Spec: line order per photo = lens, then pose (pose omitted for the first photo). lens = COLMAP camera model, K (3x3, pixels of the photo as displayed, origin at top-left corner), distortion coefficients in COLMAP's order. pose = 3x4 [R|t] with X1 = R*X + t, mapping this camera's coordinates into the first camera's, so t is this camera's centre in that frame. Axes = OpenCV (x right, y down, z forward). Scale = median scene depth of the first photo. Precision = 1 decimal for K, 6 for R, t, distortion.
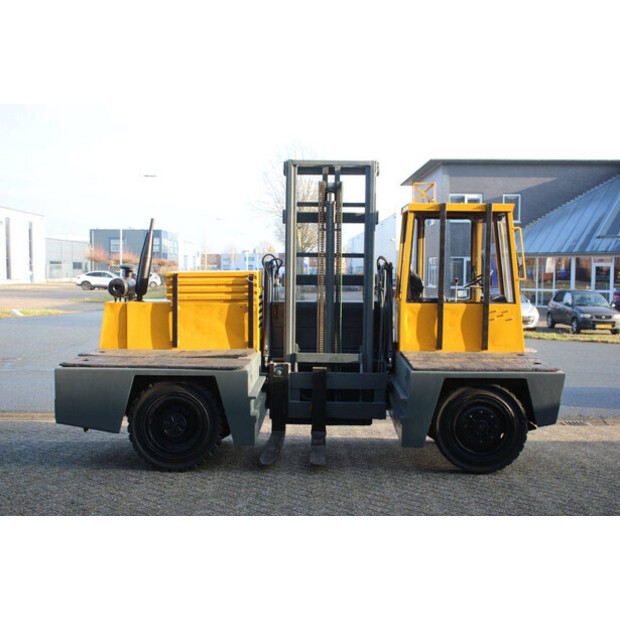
lens RADIAL K [[690.3, 0, 316.7], [0, 690.3, 311.9], [0, 0, 1]] dist [-0.005011, 0.000000]
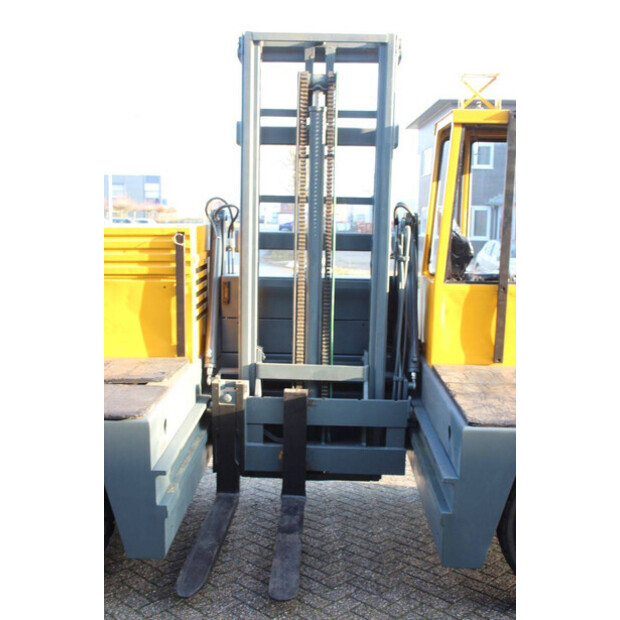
lens RADIAL K [[690.3, 0, 307.7], [0, 690.3, 308.5], [0, 0, 1]] dist [-0.005011, 0.000000]
pose [[0.999835, 0.011050, -0.014445, 0.022243], [-0.010007, 0.997469, 0.070395, -0.031732], [0.015187, -0.070239, 0.997415, 0.411591]]
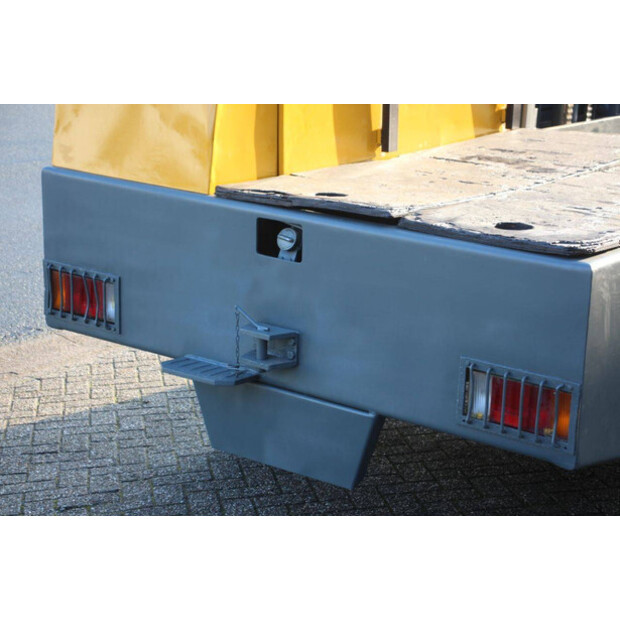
lens RADIAL K [[1360.1, 0, 312.3], [0, 1360.1, 307.2], [0, 0, 1]] dist [0.478162, 0.000000]
pose [[0.605162, -0.192523, 0.772473, -0.713249], [0.027574, 0.974805, 0.221348, -0.016791], [-0.795625, -0.112651, 0.595224, 0.657093]]
